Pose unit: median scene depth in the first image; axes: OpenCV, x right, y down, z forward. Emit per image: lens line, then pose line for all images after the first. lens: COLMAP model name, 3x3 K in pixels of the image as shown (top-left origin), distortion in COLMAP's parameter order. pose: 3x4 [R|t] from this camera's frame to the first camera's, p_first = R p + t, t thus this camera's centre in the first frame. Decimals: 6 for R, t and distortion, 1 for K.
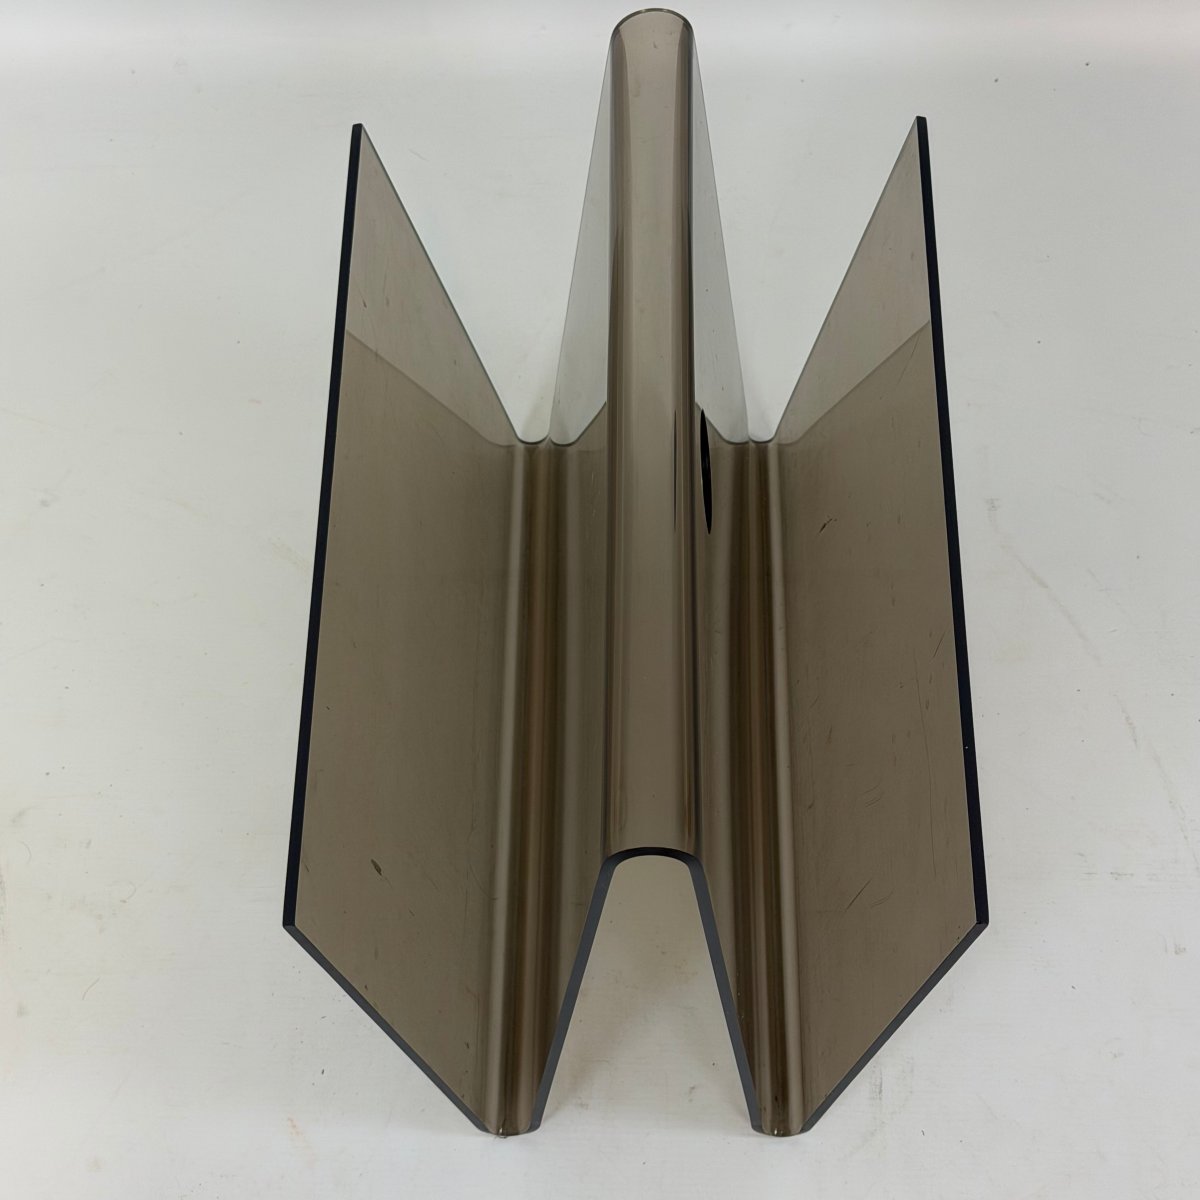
lens RADIAL K [[2276.7, 0, 600.7], [0, 2276.7, 623.8], [0, 0, 1]] dist [0.165639, -0.171121]
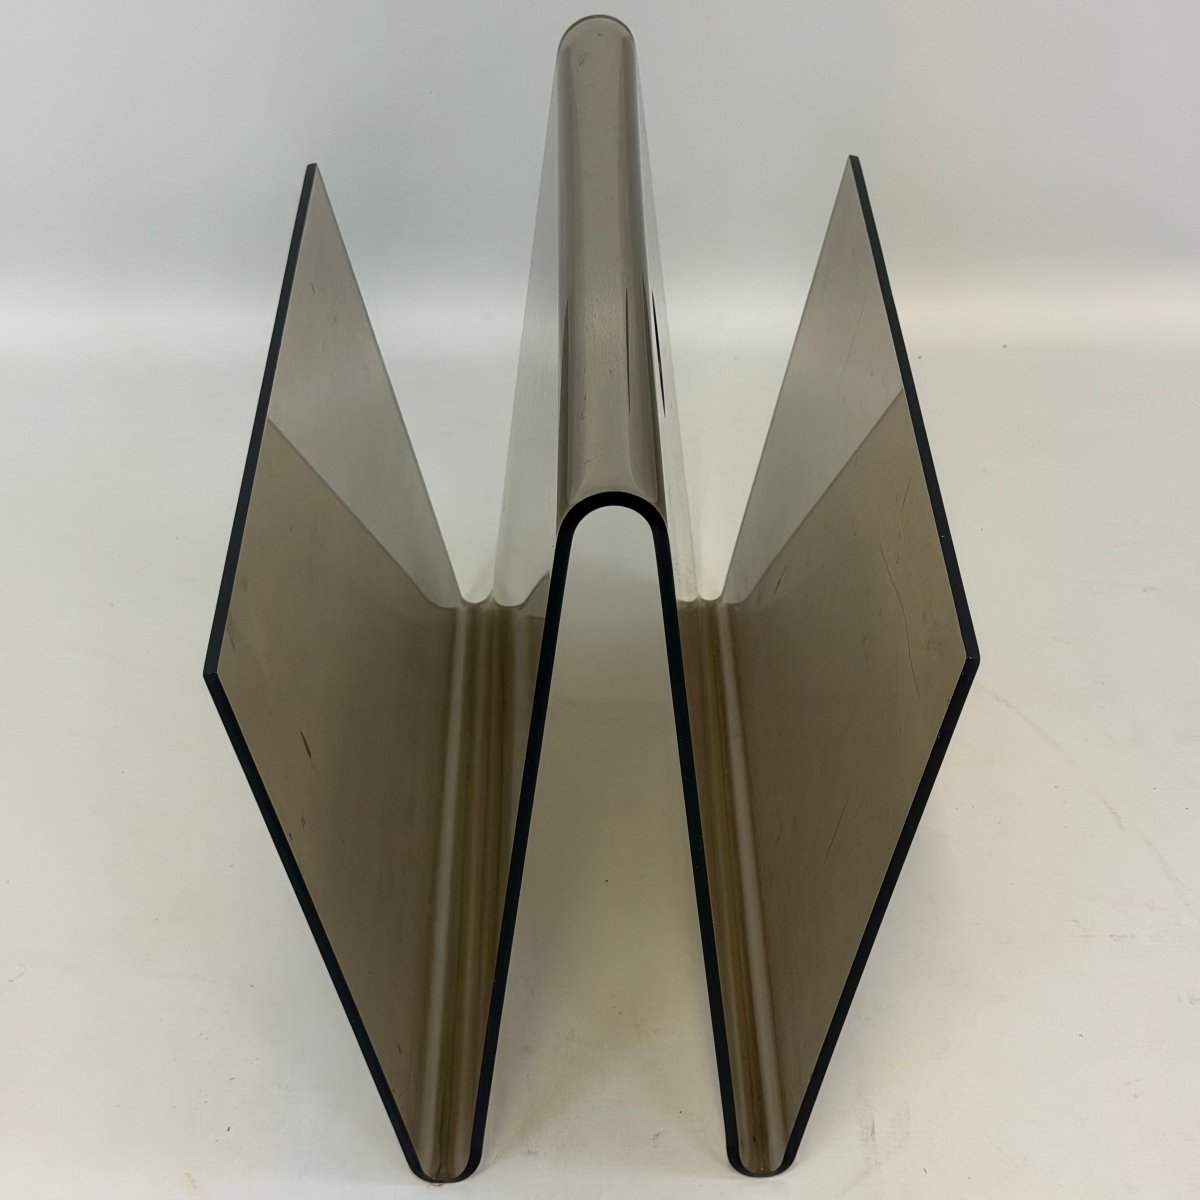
lens RADIAL K [[2276.7, 0, 600.7], [0, 2276.7, 623.8], [0, 0, 1]] dist [0.165639, -0.171121]
pose [[0.999473, -0.000942, 0.032445, -0.008893], [0.013888, 0.915869, -0.401236, 0.358403], [-0.029338, 0.401475, 0.915400, 0.123047]]
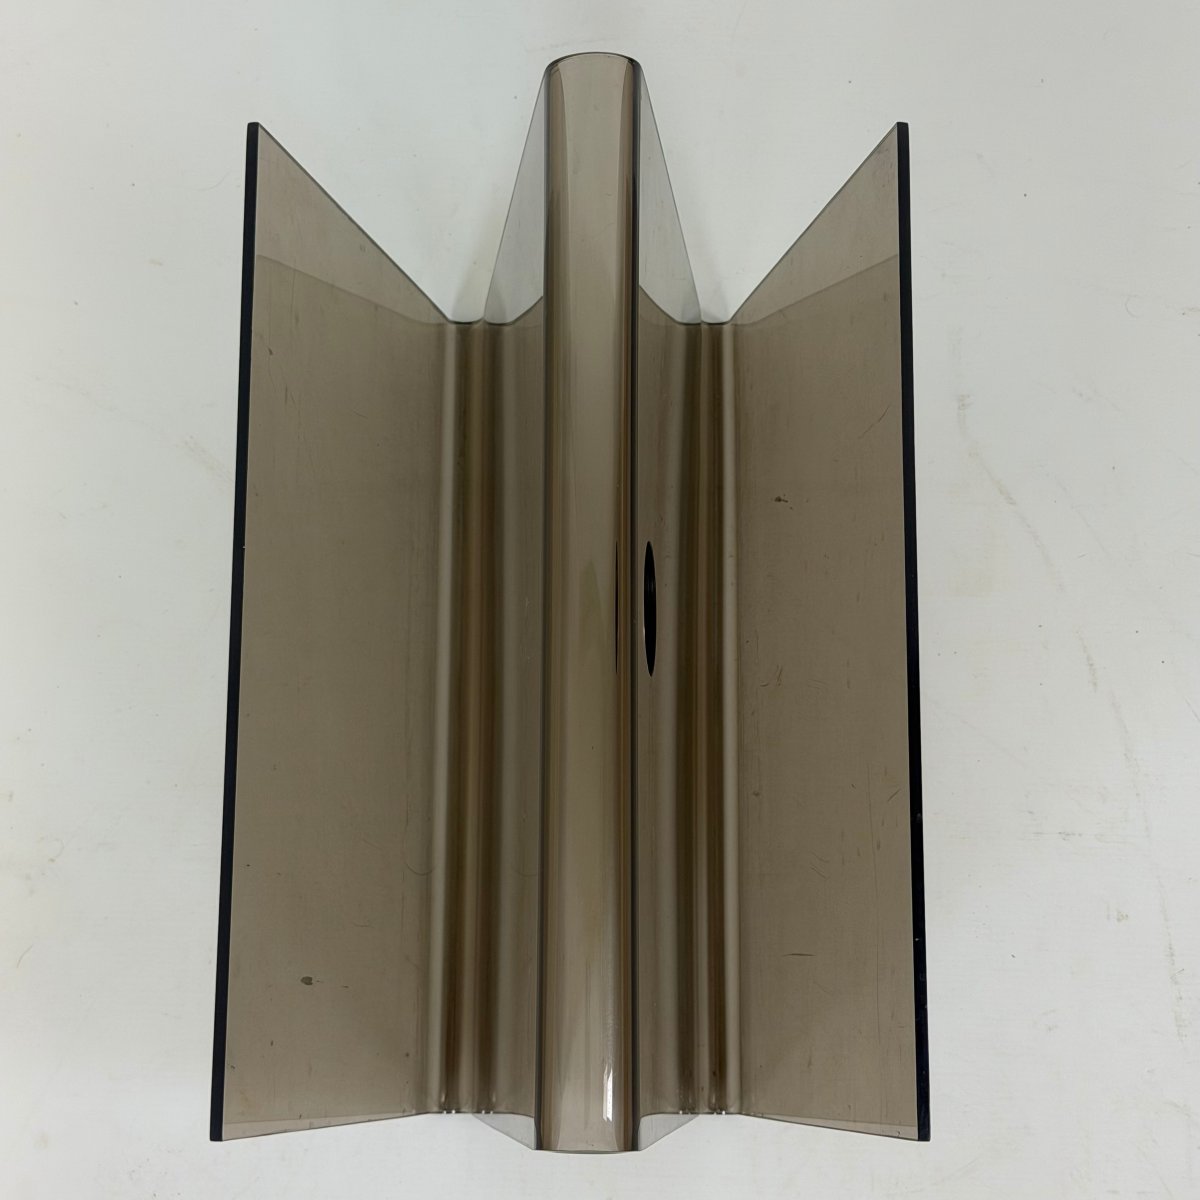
lens RADIAL K [[2276.7, 0, 600.7], [0, 2276.7, 623.8], [0, 0, 1]] dist [0.165639, -0.171121]
pose [[0.999813, -0.003184, 0.019095, 0.007291], [-0.003377, 0.942558, 0.334026, -0.303730], [-0.019062, -0.334027, 0.942371, 0.108395]]
